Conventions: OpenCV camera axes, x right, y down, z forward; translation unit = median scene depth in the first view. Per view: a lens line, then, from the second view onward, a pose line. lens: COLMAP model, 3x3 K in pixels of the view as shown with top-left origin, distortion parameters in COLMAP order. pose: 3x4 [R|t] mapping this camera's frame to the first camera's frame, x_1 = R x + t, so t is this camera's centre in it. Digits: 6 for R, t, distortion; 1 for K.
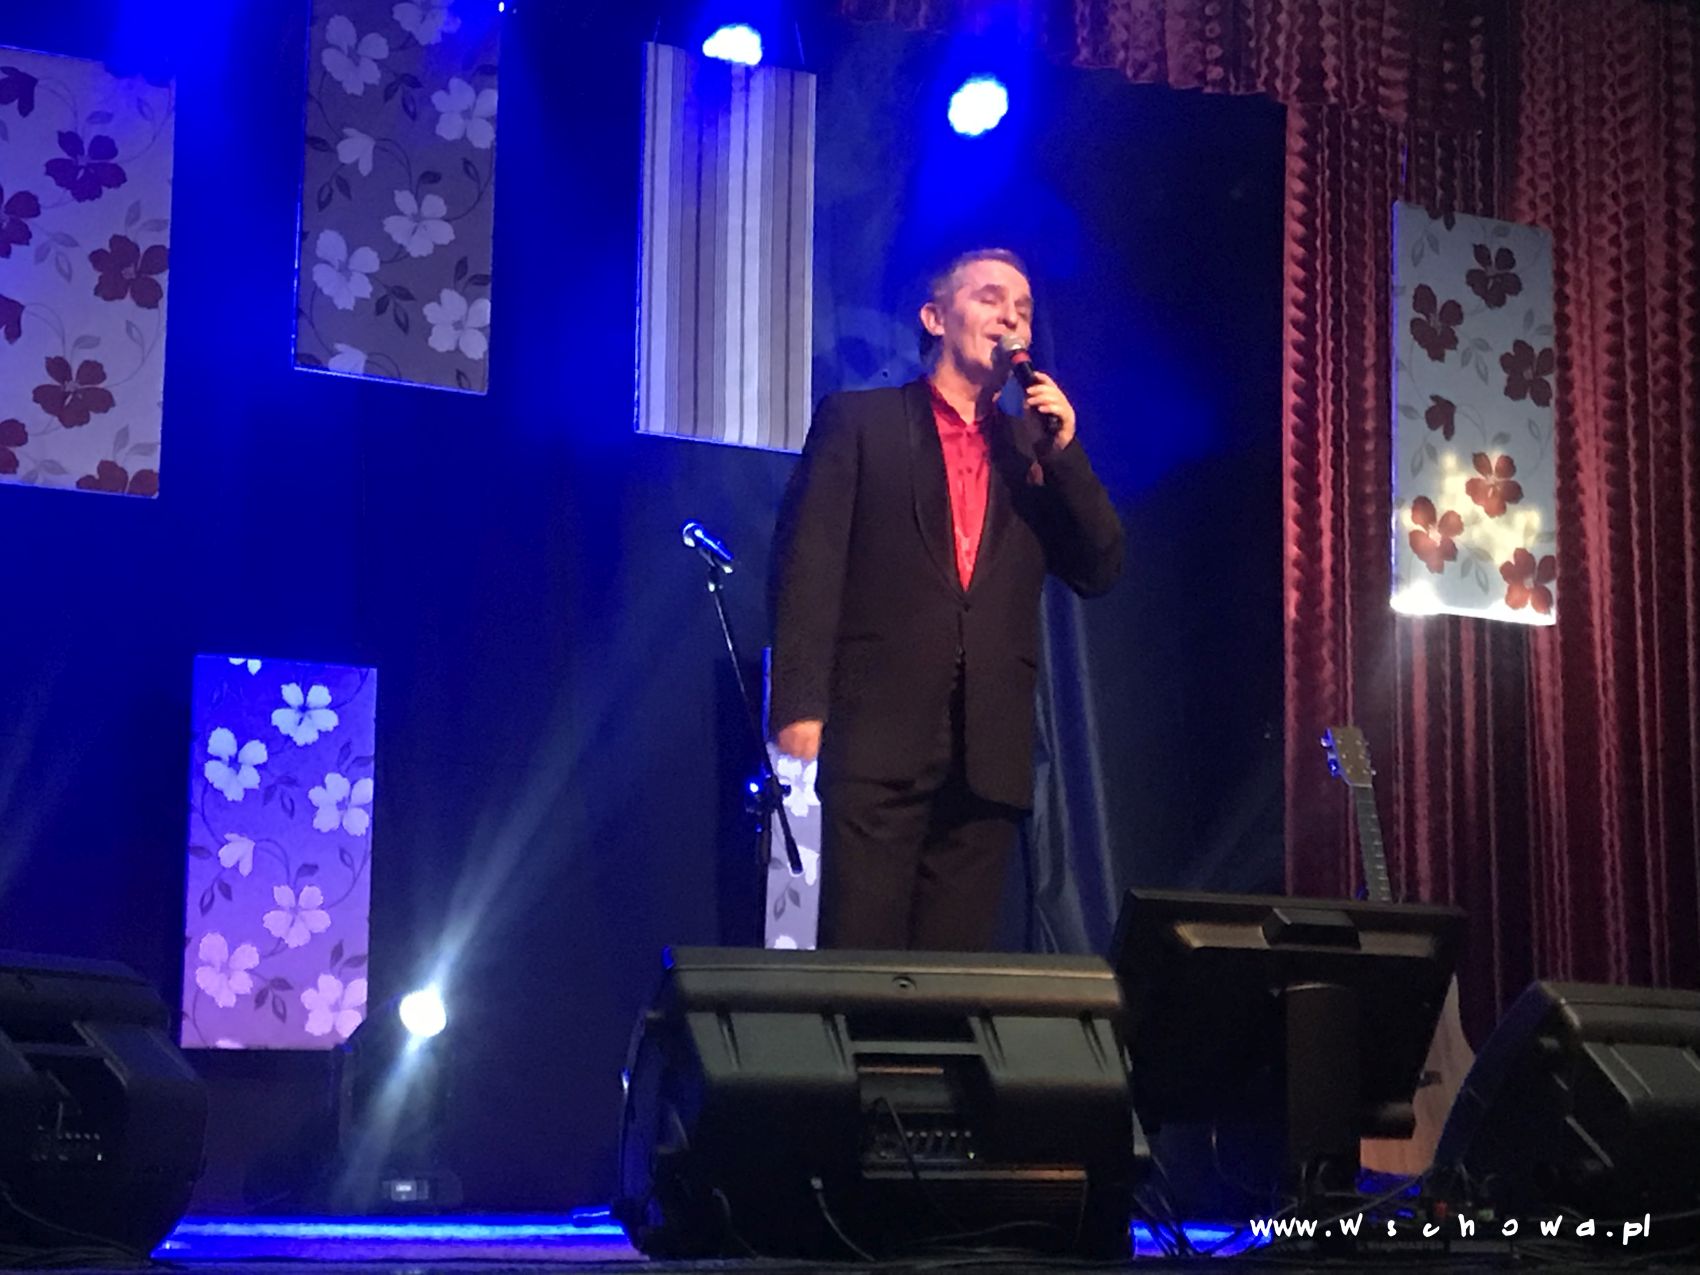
lens RADIAL K [[3646.2, 0, 850.0], [0, 3646.2, 637.5], [0, 0, 1]] dist [0.235633, -0.164039]
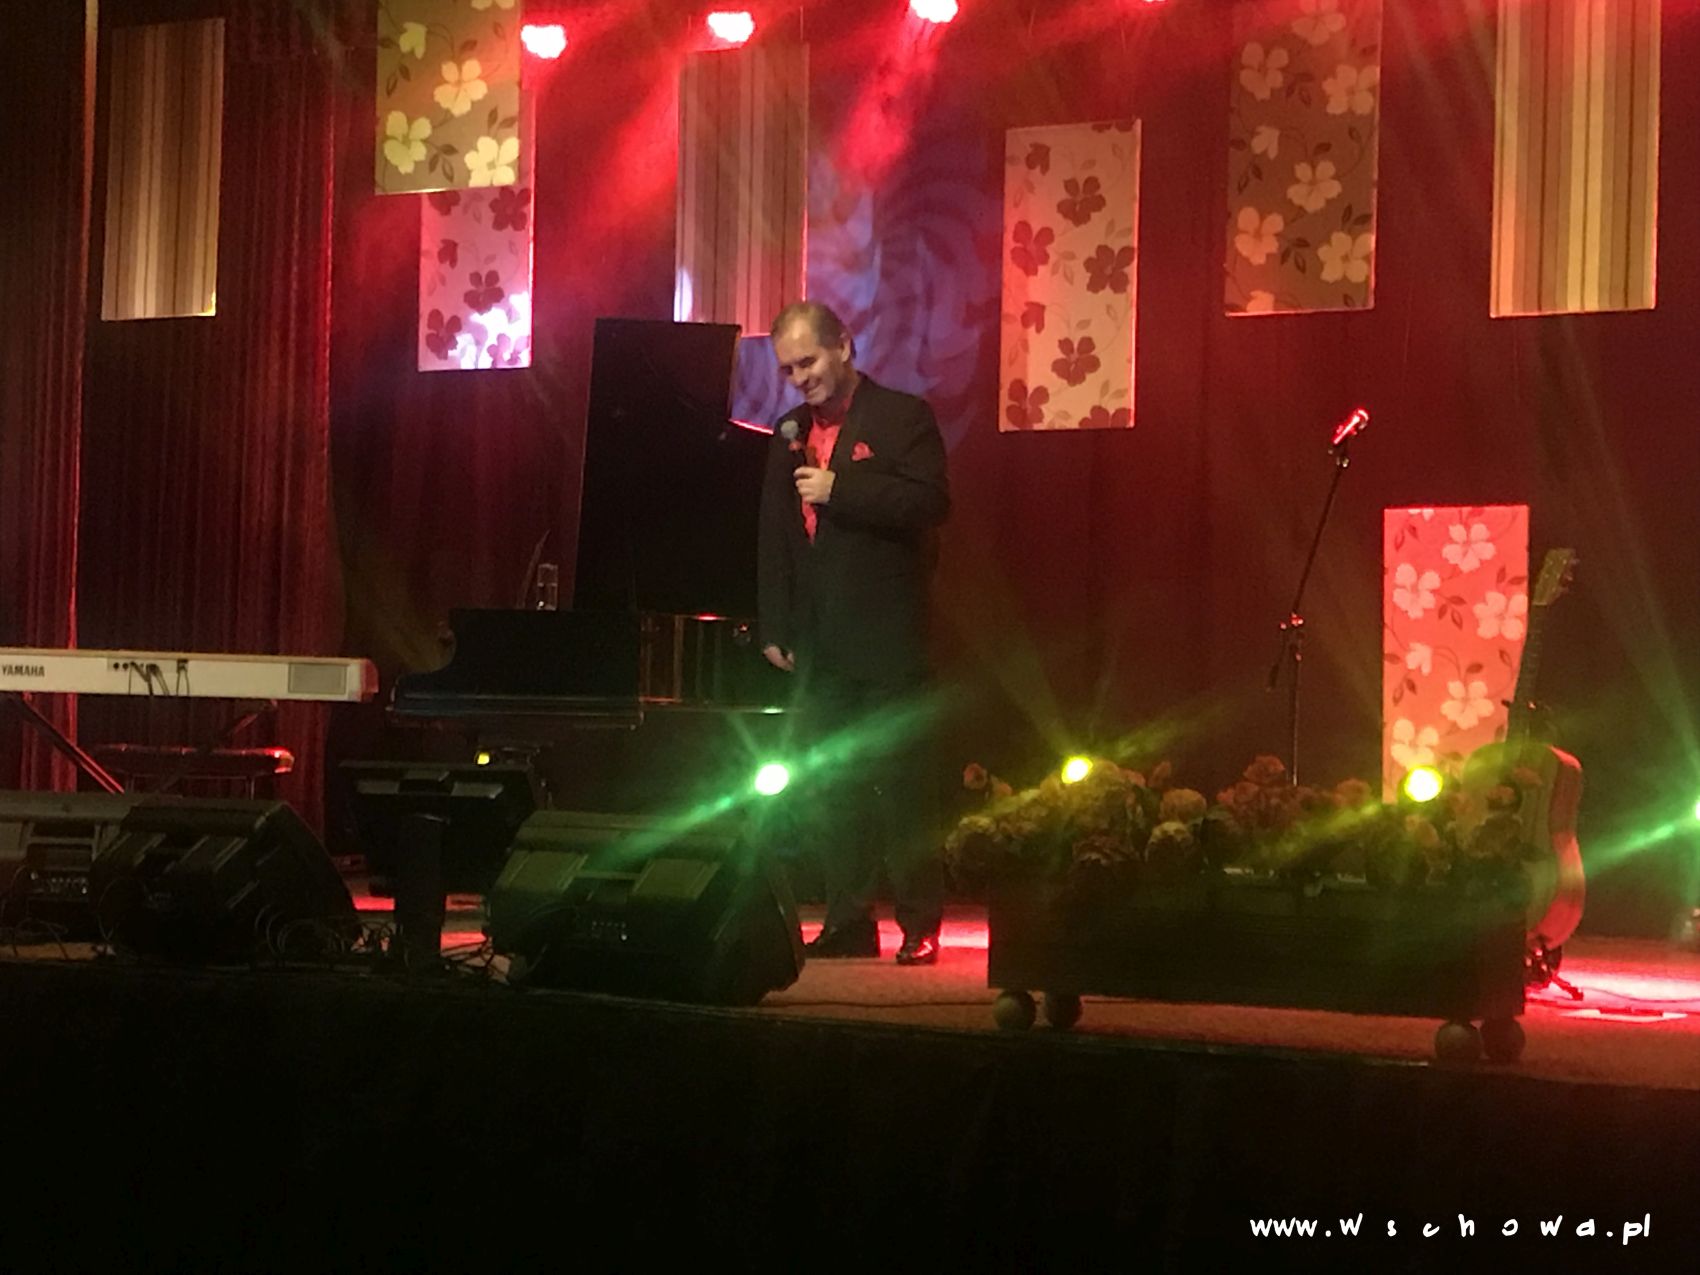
lens RADIAL K [[3646.2, 0, 850.0], [0, 3646.2, 637.5], [0, 0, 1]] dist [0.235633, -0.164039]
pose [[0.468947, -0.030683, -0.882693, 0.931853], [0.110335, 0.993603, 0.024080, -0.002549], [0.876308, -0.108684, 0.469332, 0.216999]]
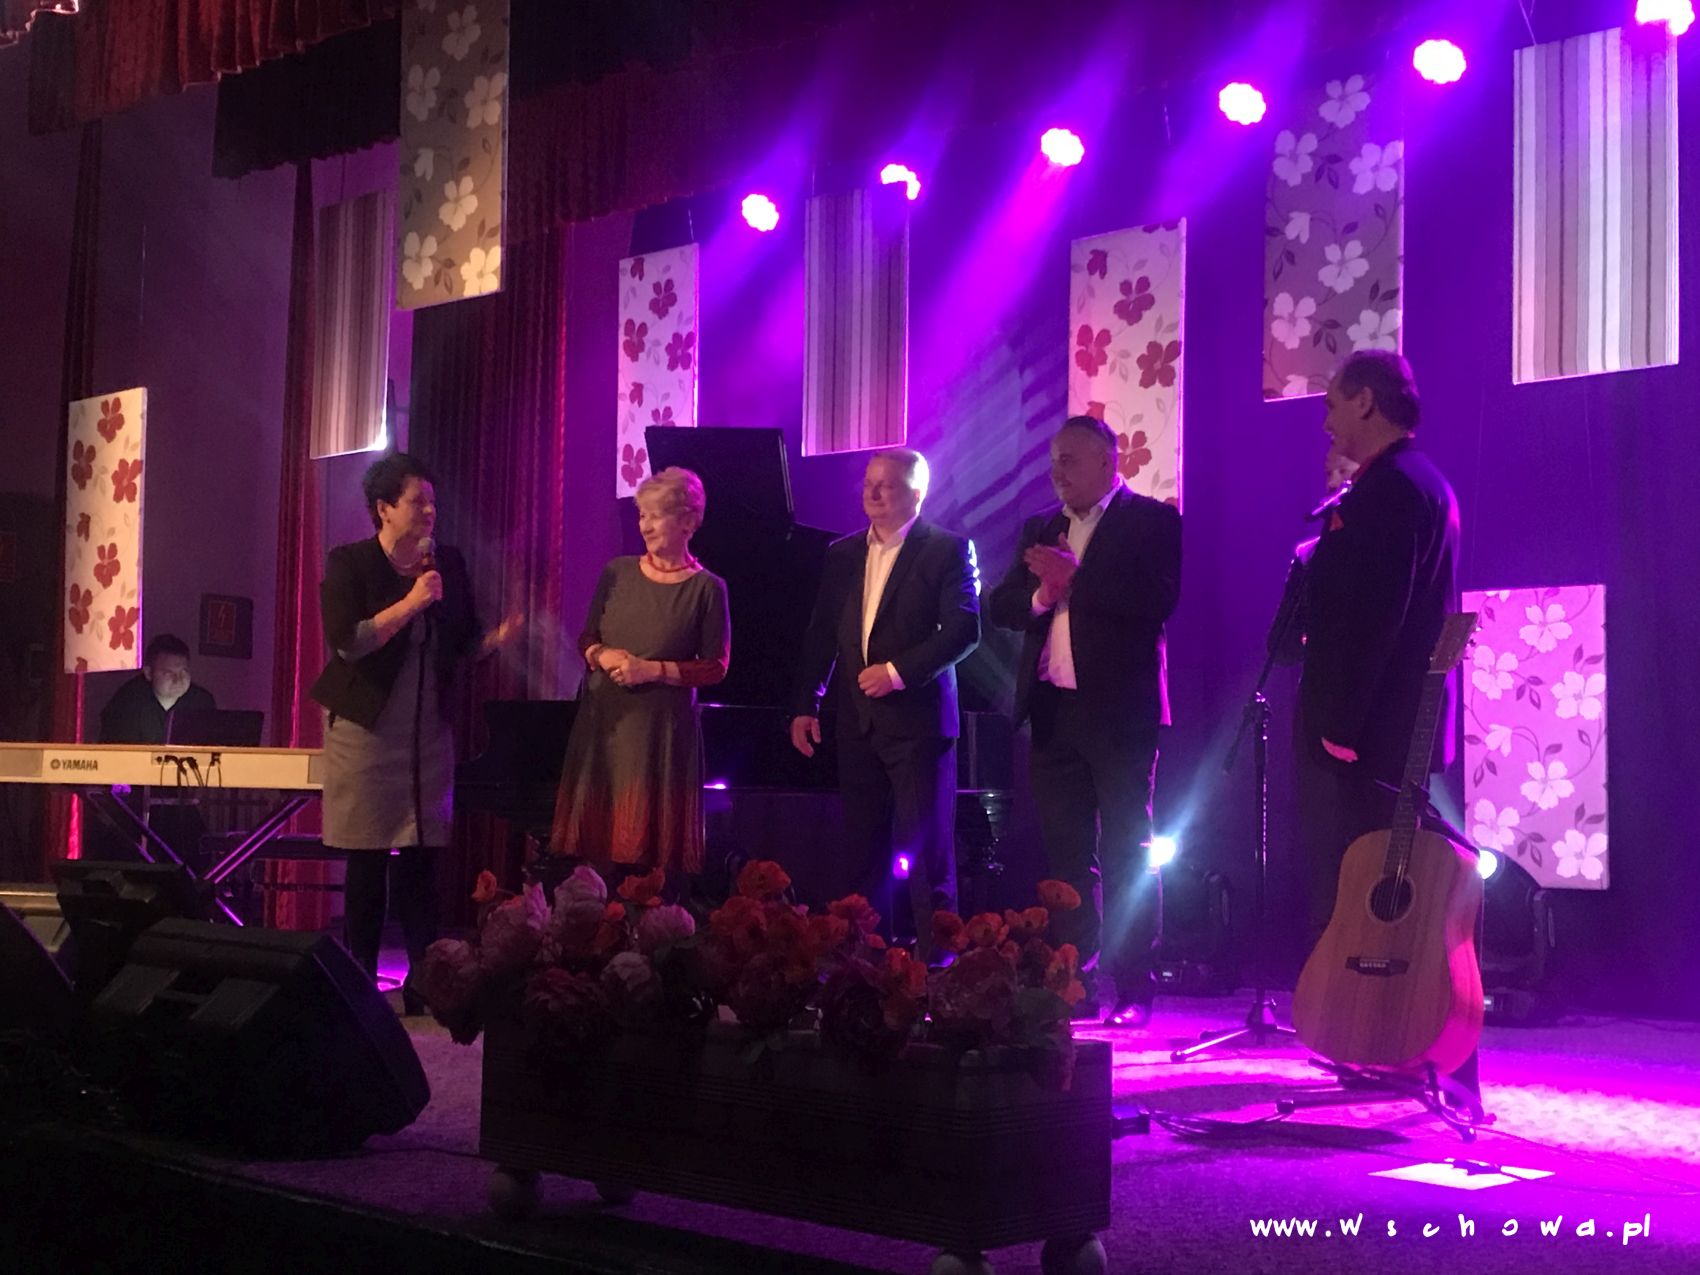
lens RADIAL K [[2442.3, 0, 836.2], [0, 2442.3, 644.4], [0, 0, 1]] dist [0.201697, -0.766350]
pose [[0.241514, -0.073241, -0.967629, 0.661436], [0.124408, 0.991256, -0.043978, 0.035783], [0.962390, -0.109760, 0.248514, 0.578282]]
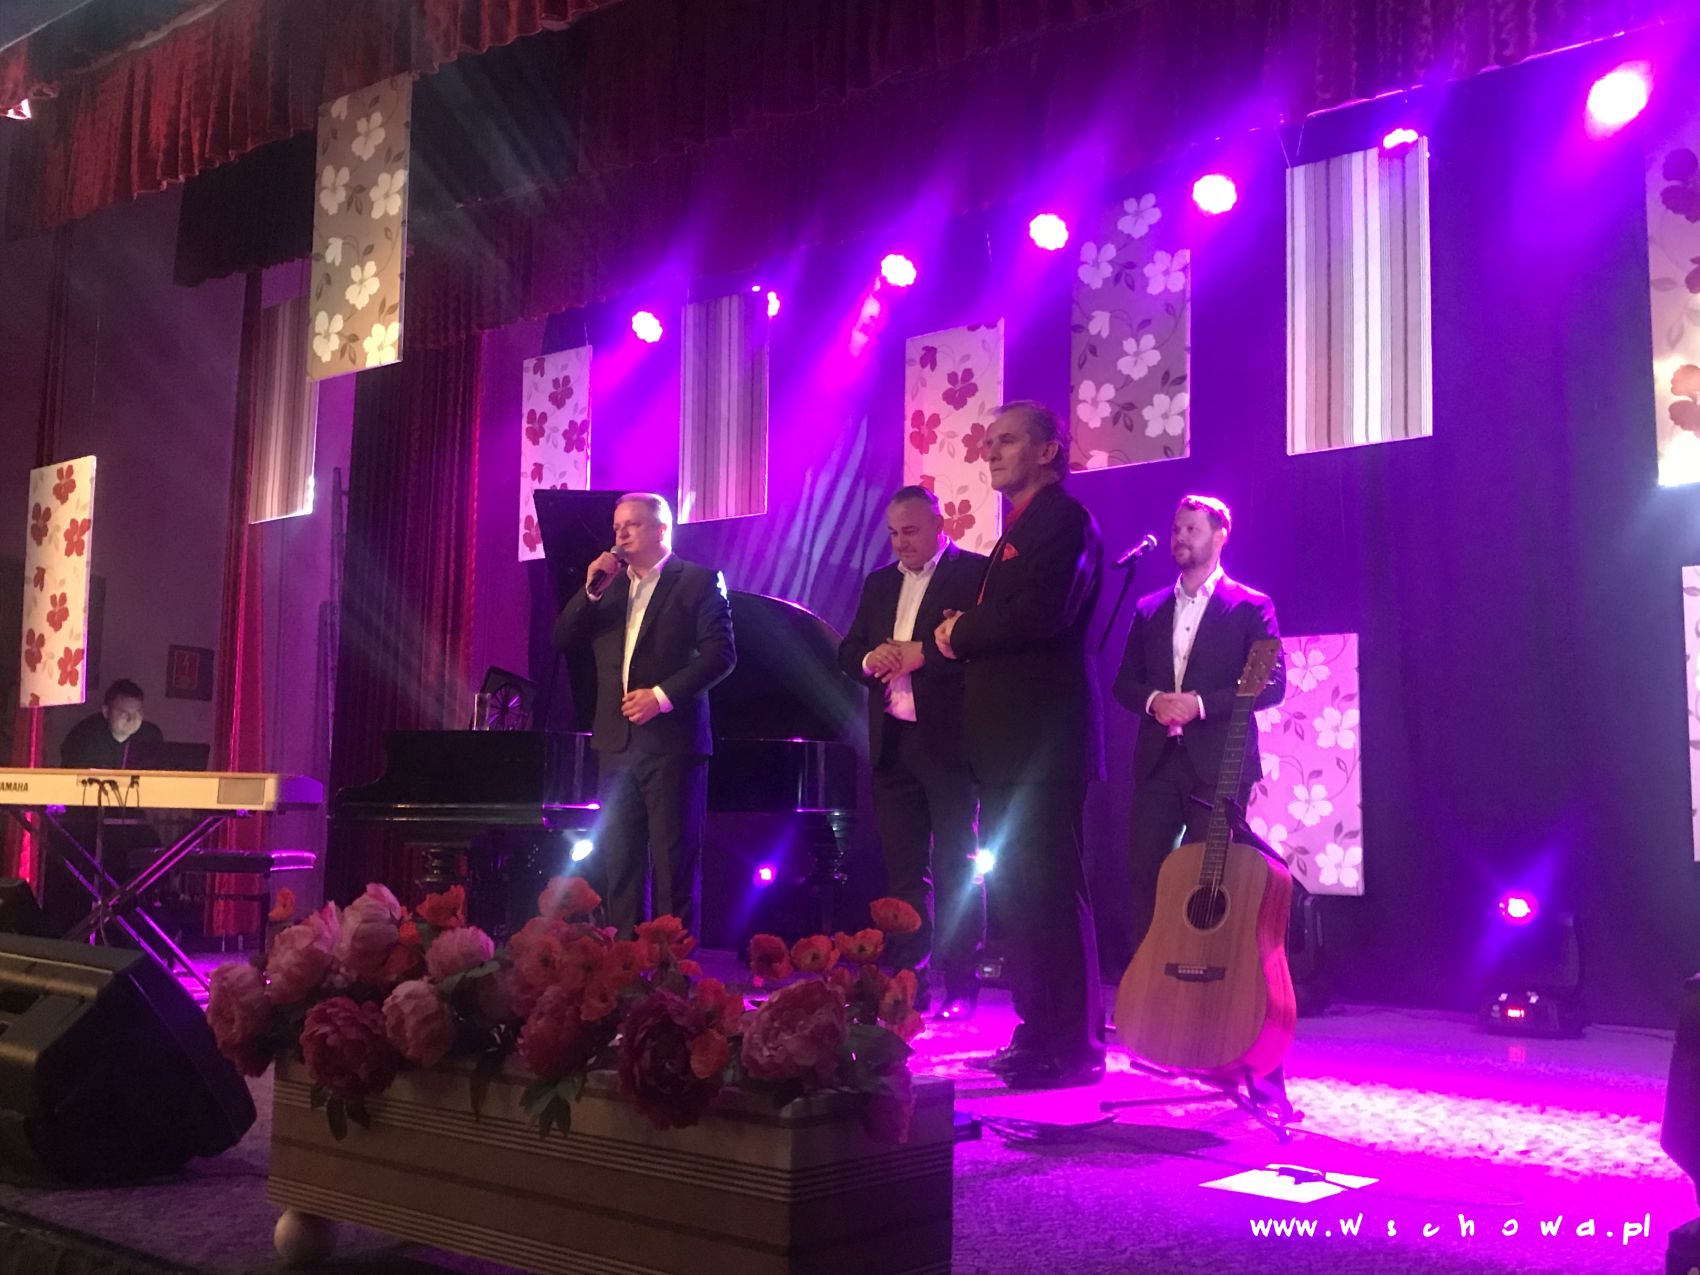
lens RADIAL K [[1844.8, 0, 838.2], [0, 1844.8, 639.4], [0, 0, 1]] dist [0.180947, -0.546307]
pose [[0.299366, -0.105871, -0.948247, 0.547955], [0.123601, 0.989754, -0.071484, 0.041365], [0.946099, -0.095804, 0.309384, 0.617100]]
